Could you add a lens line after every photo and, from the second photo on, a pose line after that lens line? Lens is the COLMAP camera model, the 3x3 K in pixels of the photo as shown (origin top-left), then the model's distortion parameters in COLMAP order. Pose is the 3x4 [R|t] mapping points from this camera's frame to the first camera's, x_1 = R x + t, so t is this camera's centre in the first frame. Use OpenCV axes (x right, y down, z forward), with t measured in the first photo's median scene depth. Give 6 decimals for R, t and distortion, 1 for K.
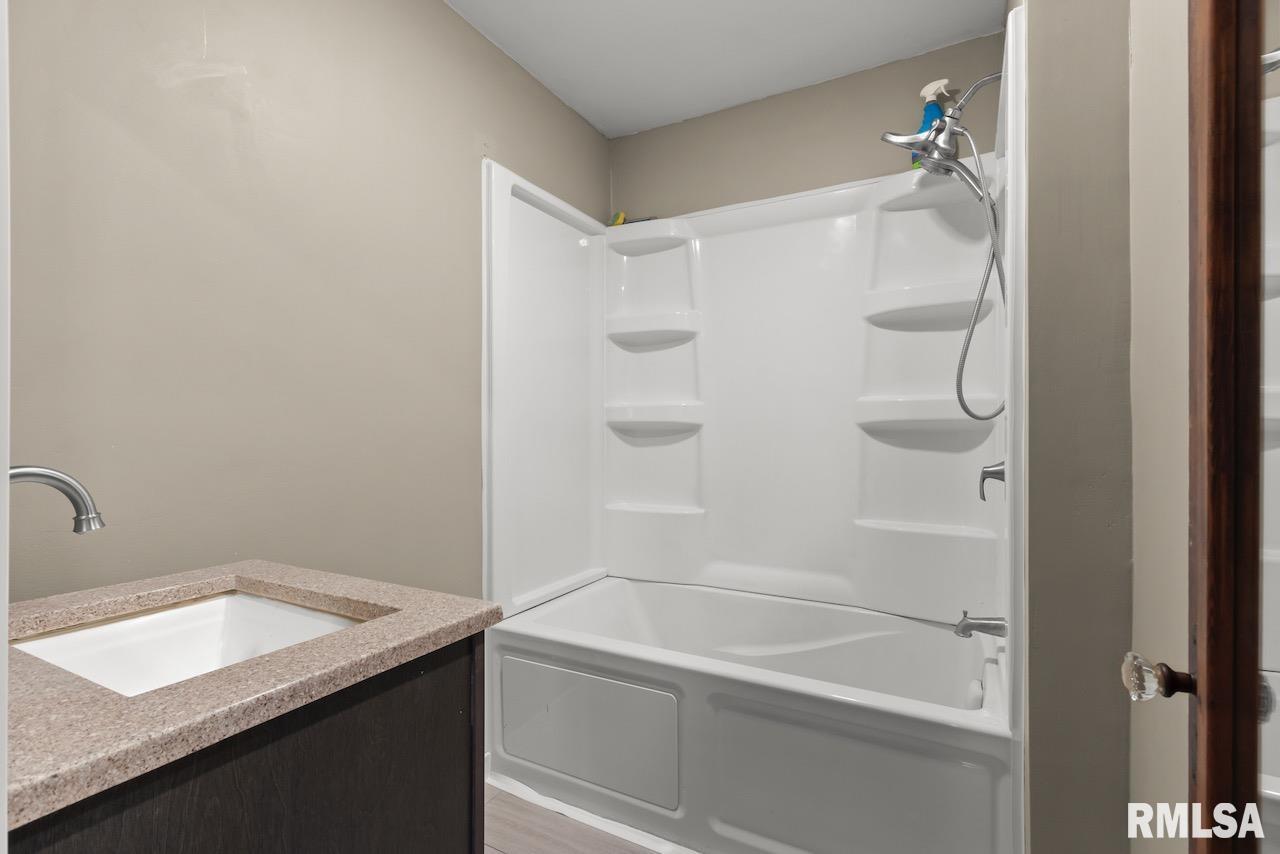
lens RADIAL K [[590.2, 0, 640.8], [0, 590.2, 421.4], [0, 0, 1]] dist [0.009312, -0.002860]
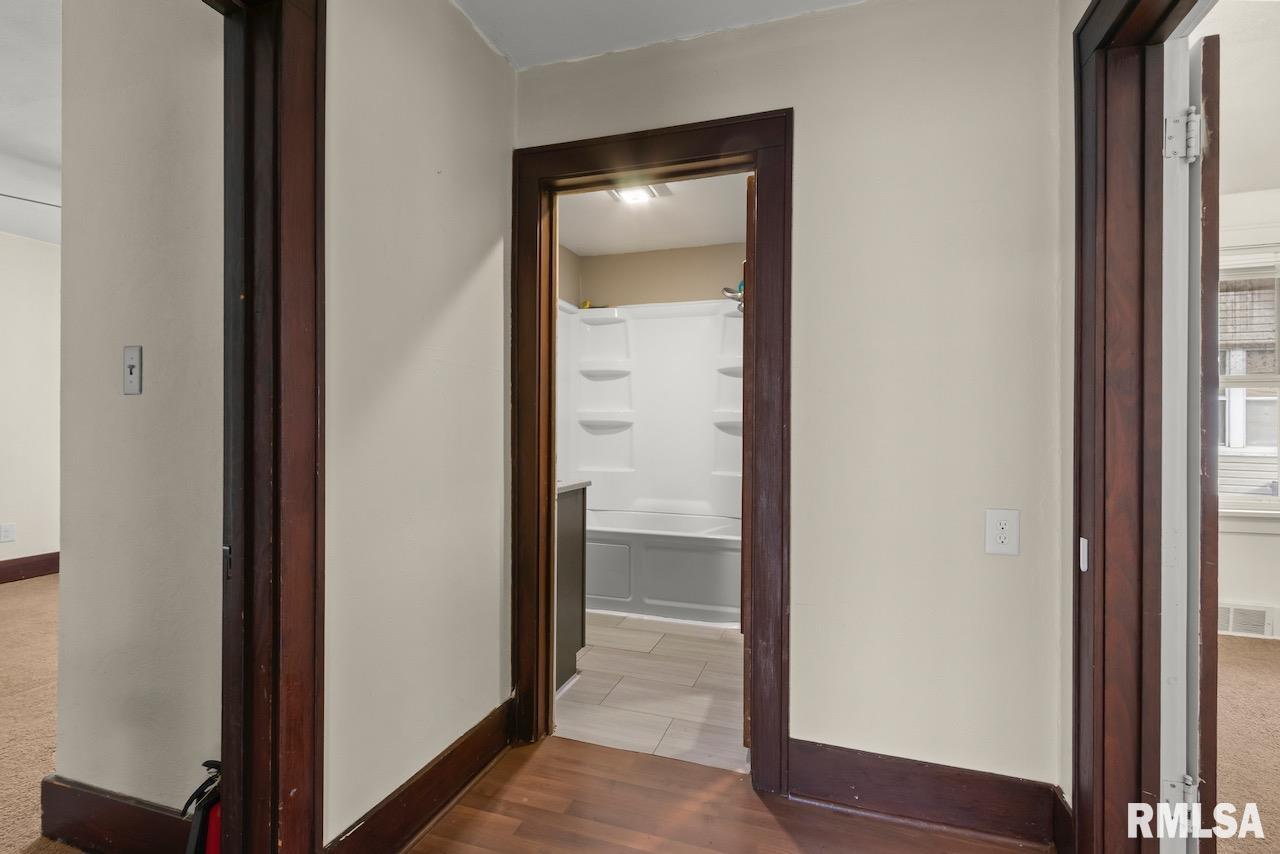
lens RADIAL K [[590.2, 0, 638.8], [0, 590.2, 426.4], [0, 0, 1]] dist [0.009312, -0.002860]
pose [[0.984319, 0.005303, 0.176320, -0.196584], [-0.008243, 0.999839, 0.015945, -0.011849], [-0.176207, -0.017149, 0.984204, -0.780537]]
